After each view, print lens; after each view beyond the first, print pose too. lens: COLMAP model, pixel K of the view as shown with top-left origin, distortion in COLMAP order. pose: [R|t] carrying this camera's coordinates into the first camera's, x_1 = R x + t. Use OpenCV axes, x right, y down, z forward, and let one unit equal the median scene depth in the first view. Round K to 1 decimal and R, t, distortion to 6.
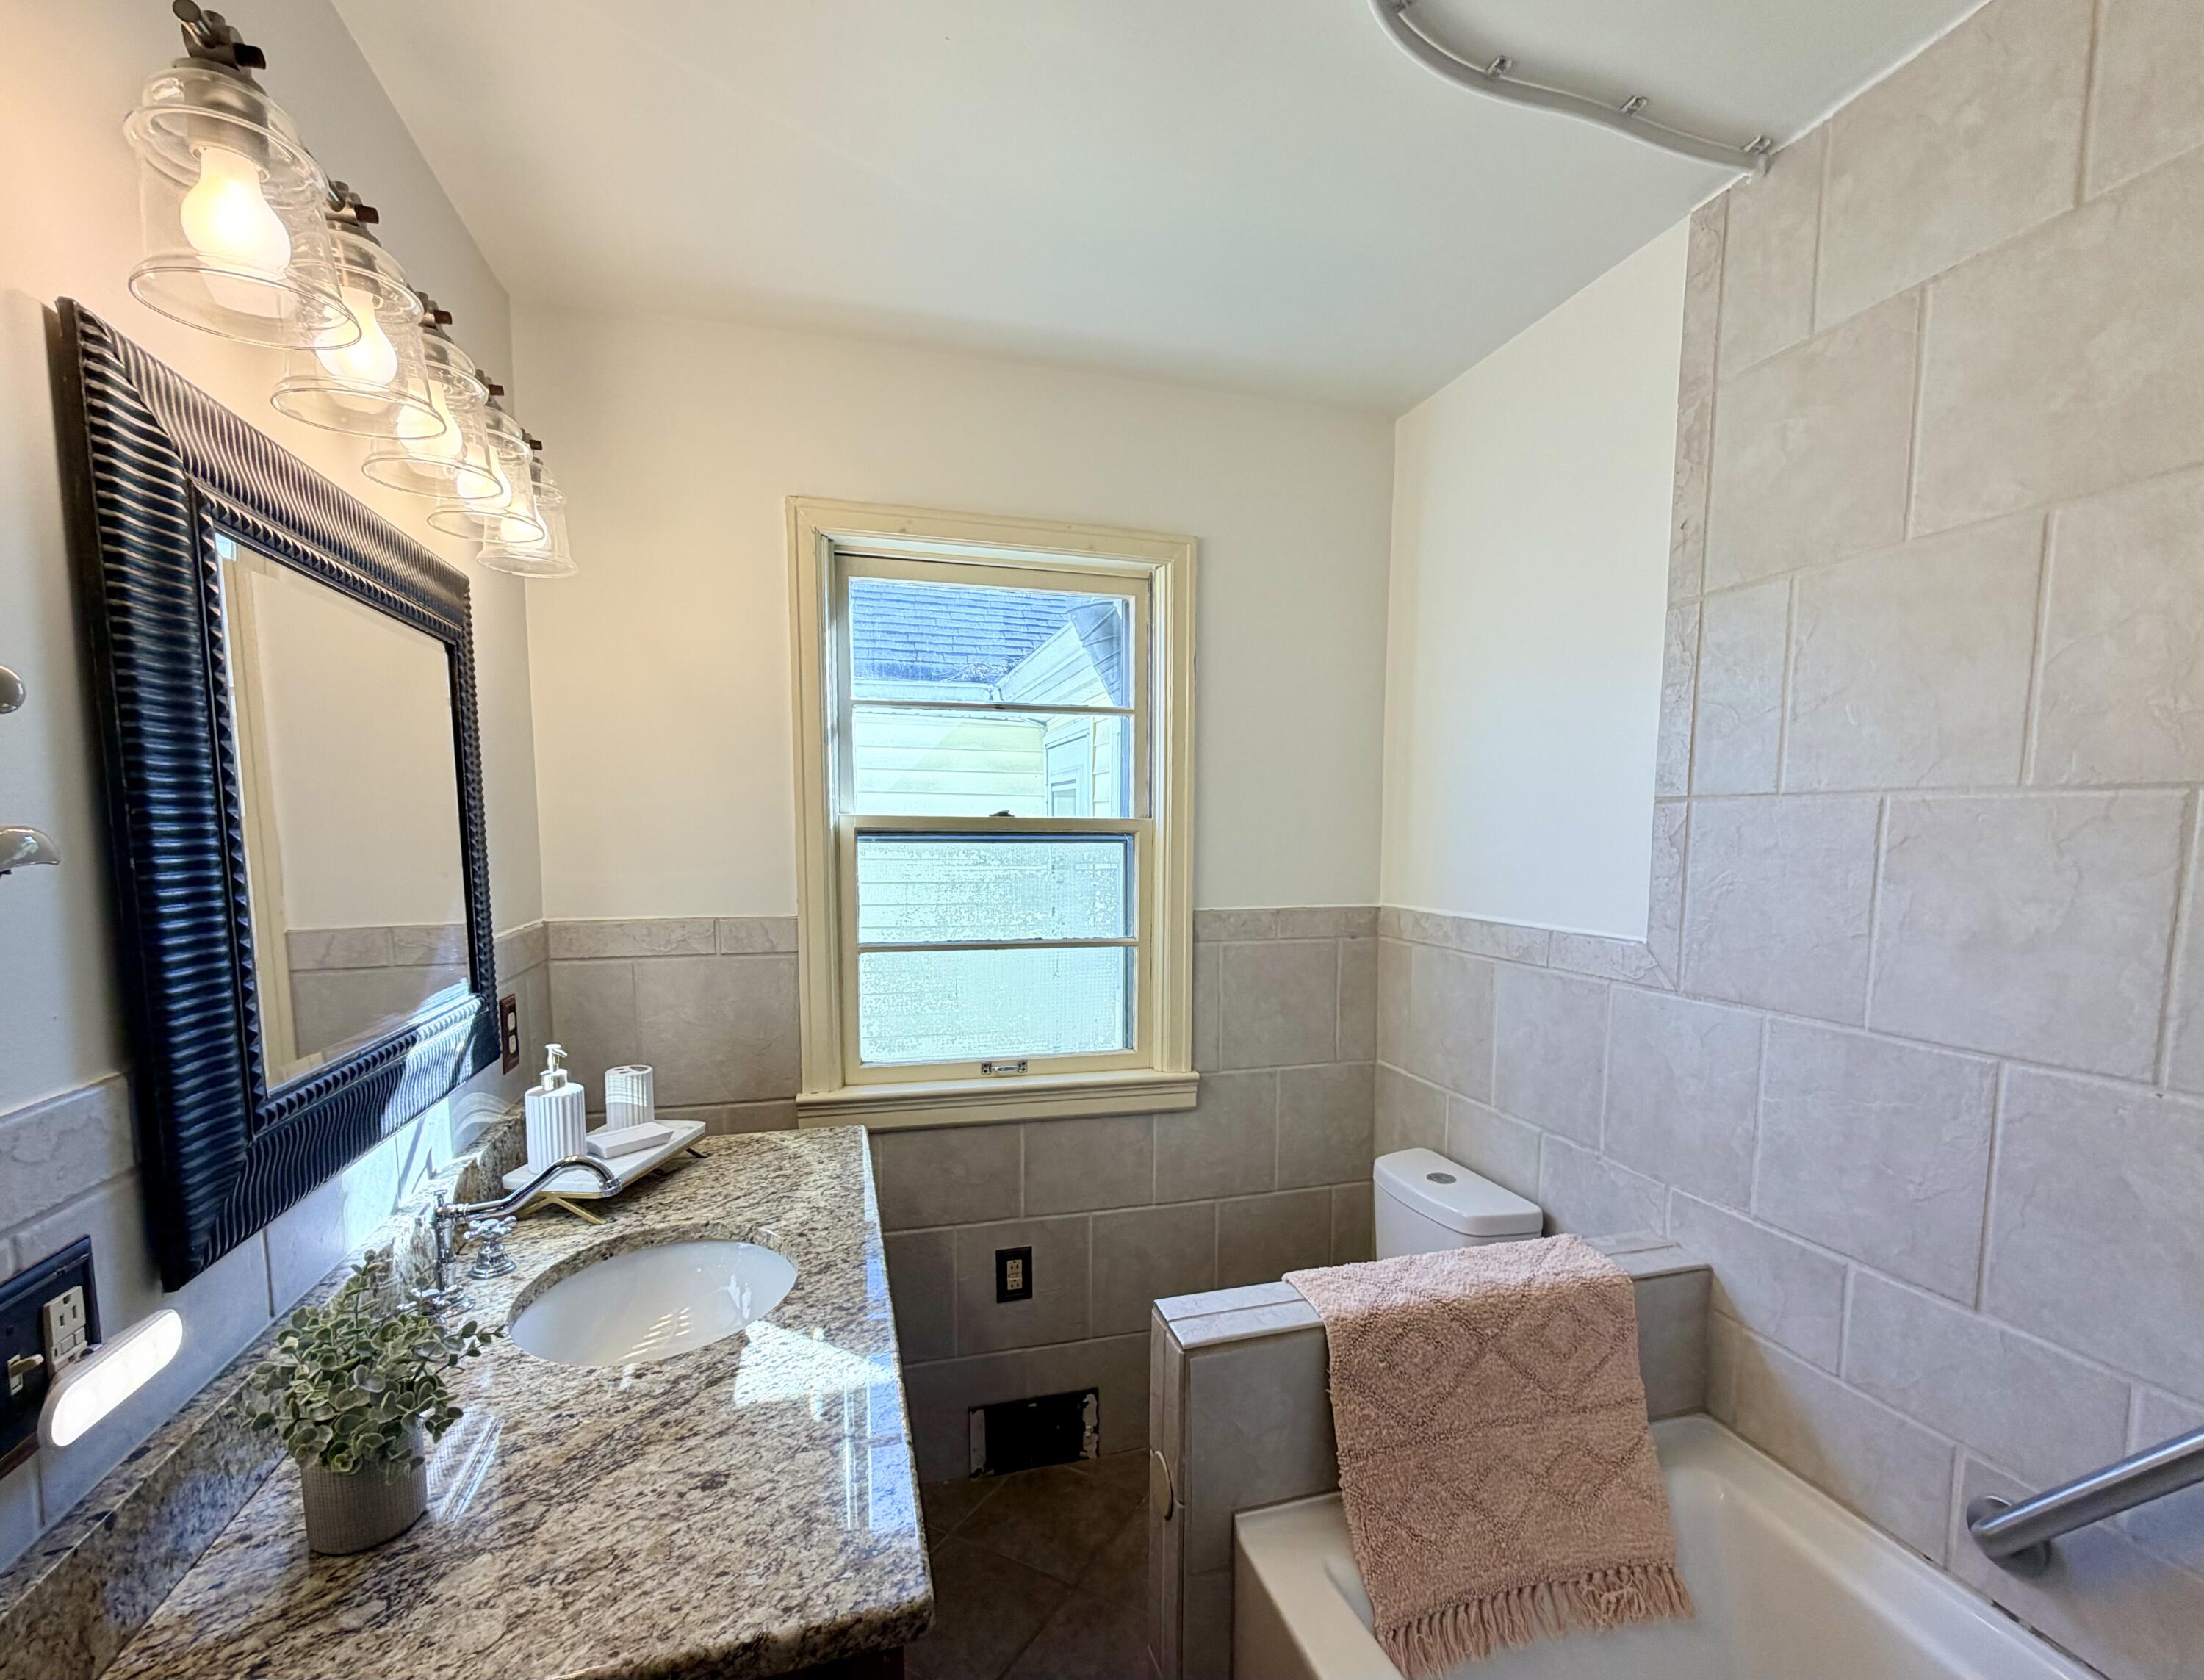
lens RADIAL K [[1005.4, 0, 1134.8], [0, 1005.4, 928.1], [0, 0, 1]] dist [-0.001819, -0.000328]
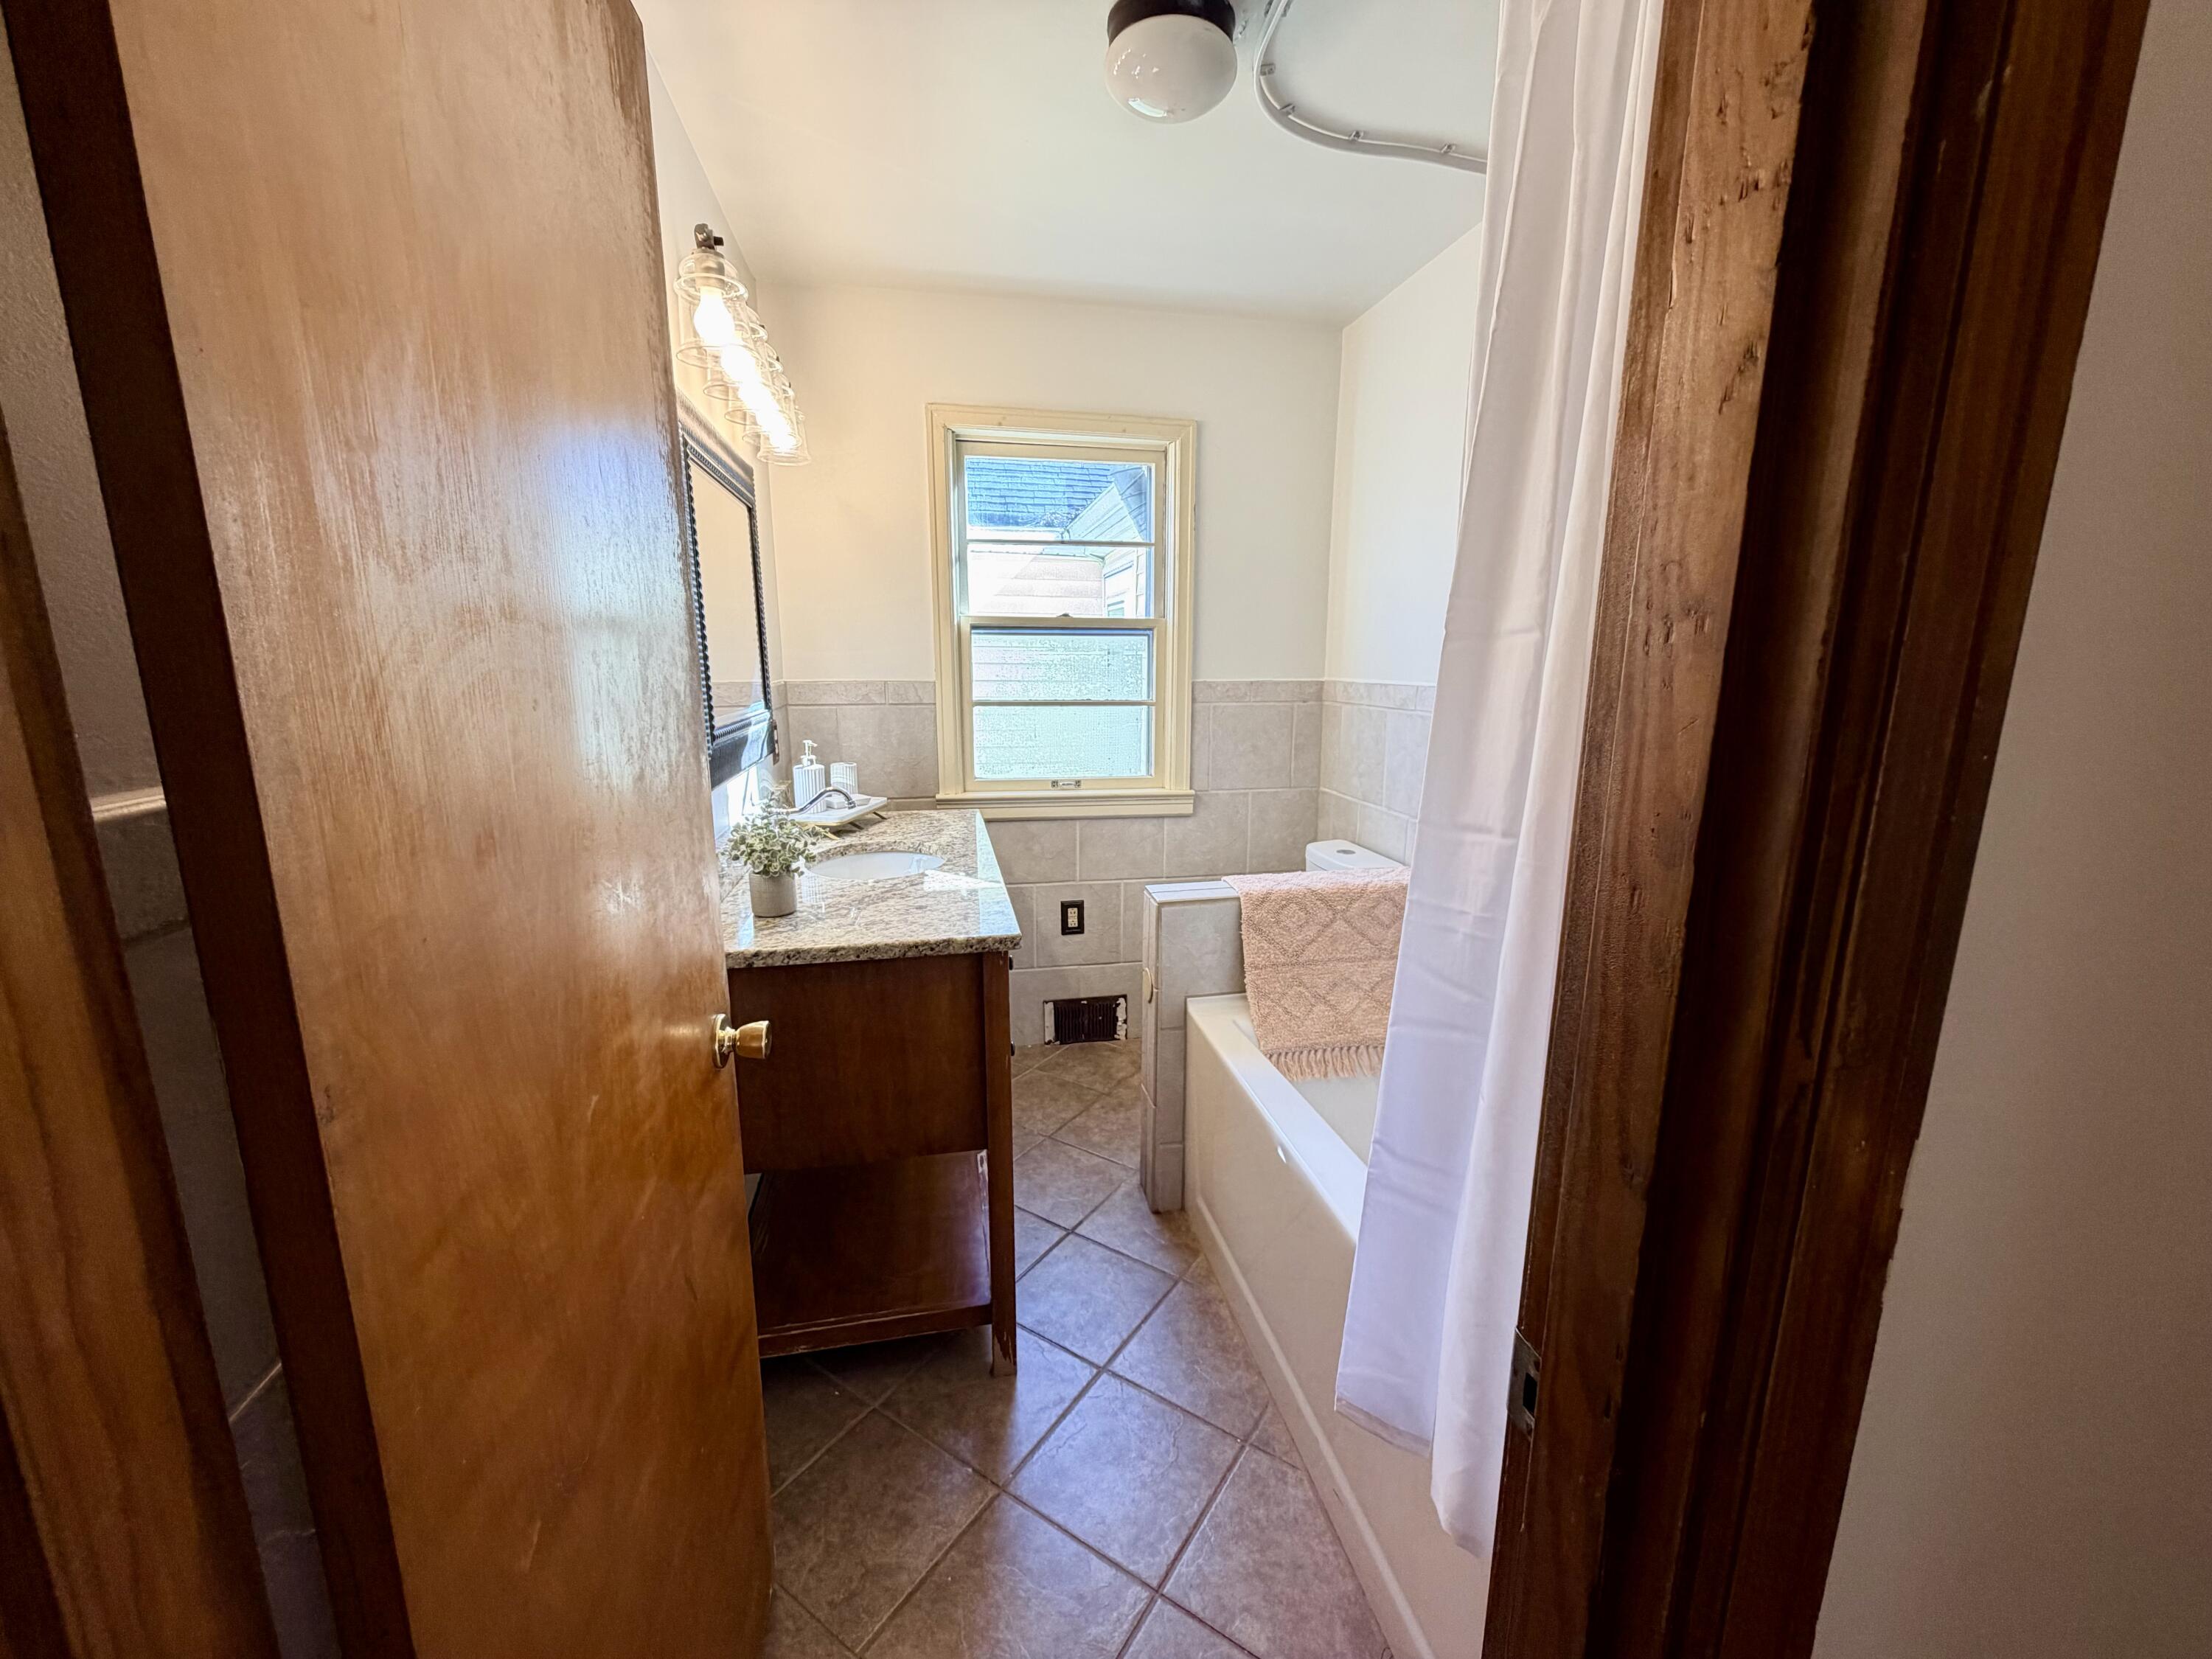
lens RADIAL K [[880.0, 0, 1113.6], [0, 880.0, 831.3], [0, 0, 1]] dist [-0.000040, -0.000216]
pose [[0.995673, 0.014685, -0.091756, 0.073493], [-0.006023, 0.995556, 0.093981, 0.093707], [0.092728, -0.093022, 0.991337, -0.368001]]
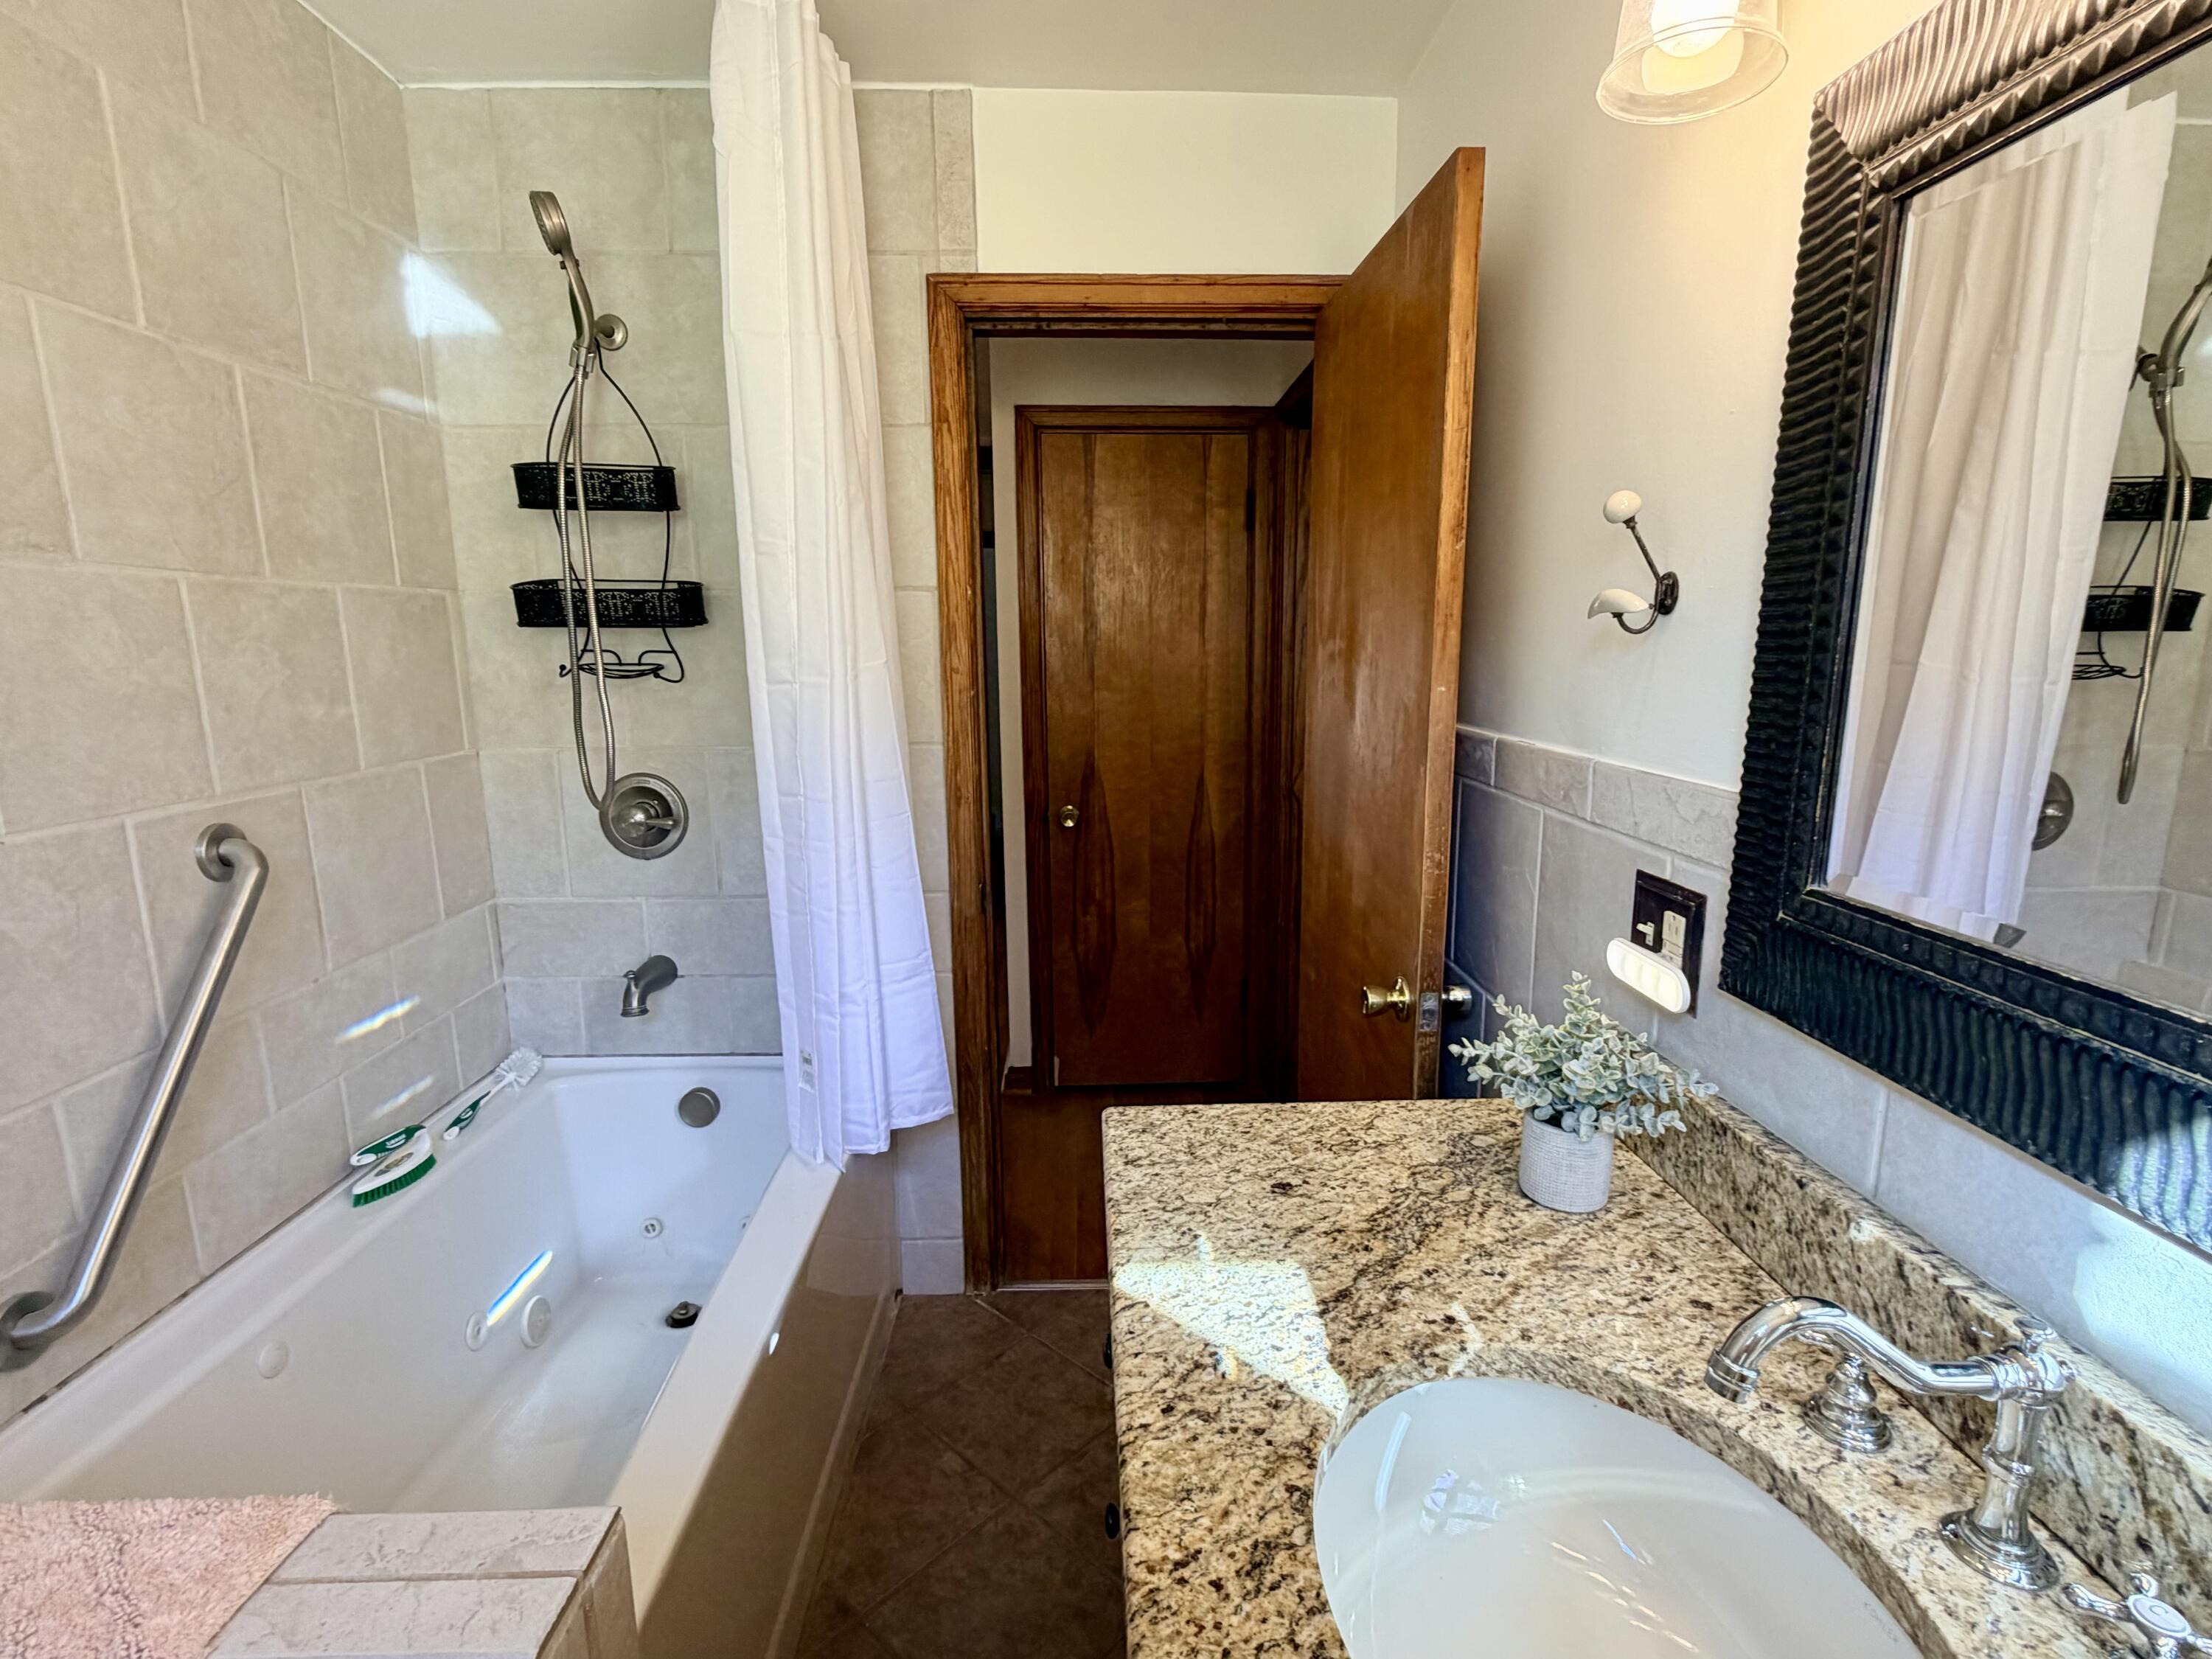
lens RADIAL K [[1028.2, 0, 1106.0], [0, 1028.2, 829.5], [0, 0, 1]] dist [-0.000179, -0.000088]
pose [[-0.963664, -0.048973, 0.262588, -0.228905], [0.028012, 0.959101, 0.281675, -0.068365], [-0.265643, 0.278796, -0.922880, 0.892456]]
